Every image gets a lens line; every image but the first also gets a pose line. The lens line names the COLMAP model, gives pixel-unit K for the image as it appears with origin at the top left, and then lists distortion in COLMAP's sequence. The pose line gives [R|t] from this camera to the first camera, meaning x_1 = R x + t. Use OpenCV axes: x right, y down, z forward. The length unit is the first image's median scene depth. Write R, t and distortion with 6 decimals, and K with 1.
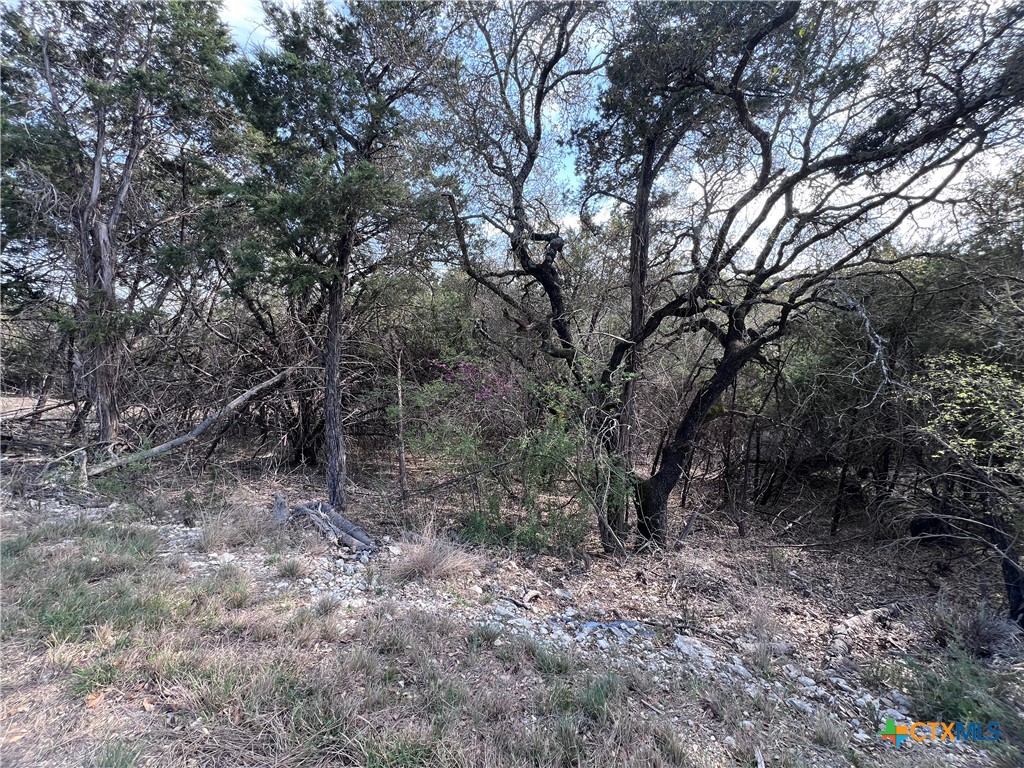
lens RADIAL K [[413.5, 0, 512.2], [0, 413.5, 385.5], [0, 0, 1]] dist [-0.004018, 0.000918]
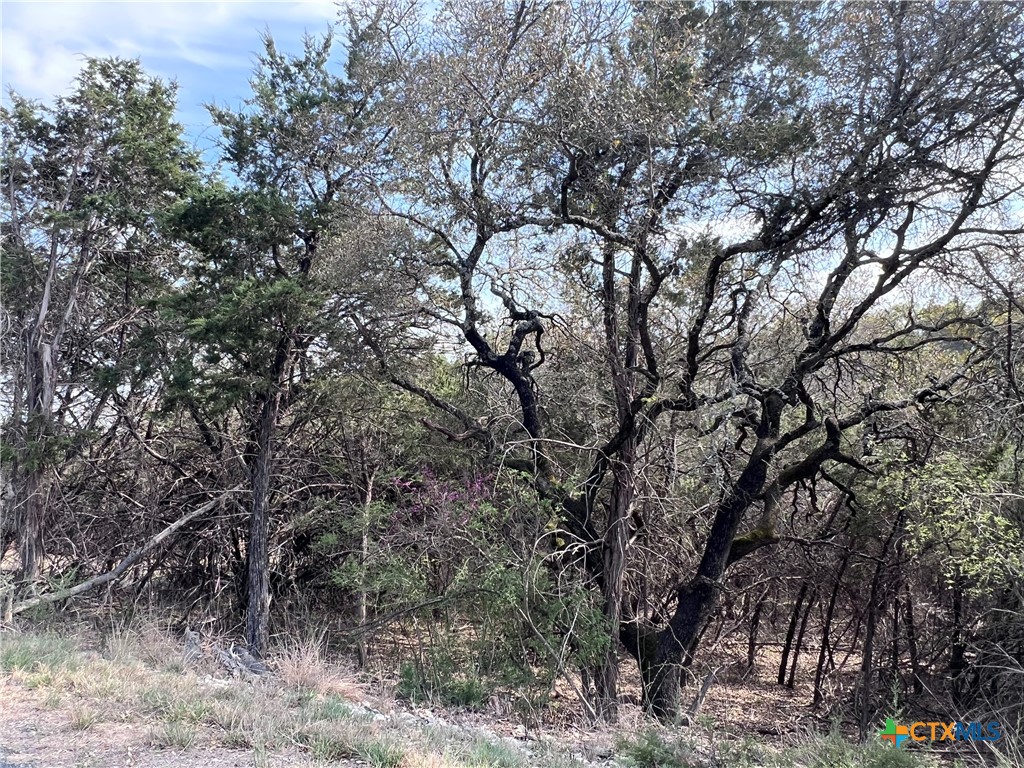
lens RADIAL K [[771.4, 0, 510.4], [0, 771.4, 393.7], [0, 0, 1]] dist [0.005554, -0.010745]
pose [[0.977957, -0.053114, -0.201938, 0.453150], [0.017519, 0.984569, -0.174119, 0.052883], [0.208070, 0.166743, 0.963796, -0.531088]]
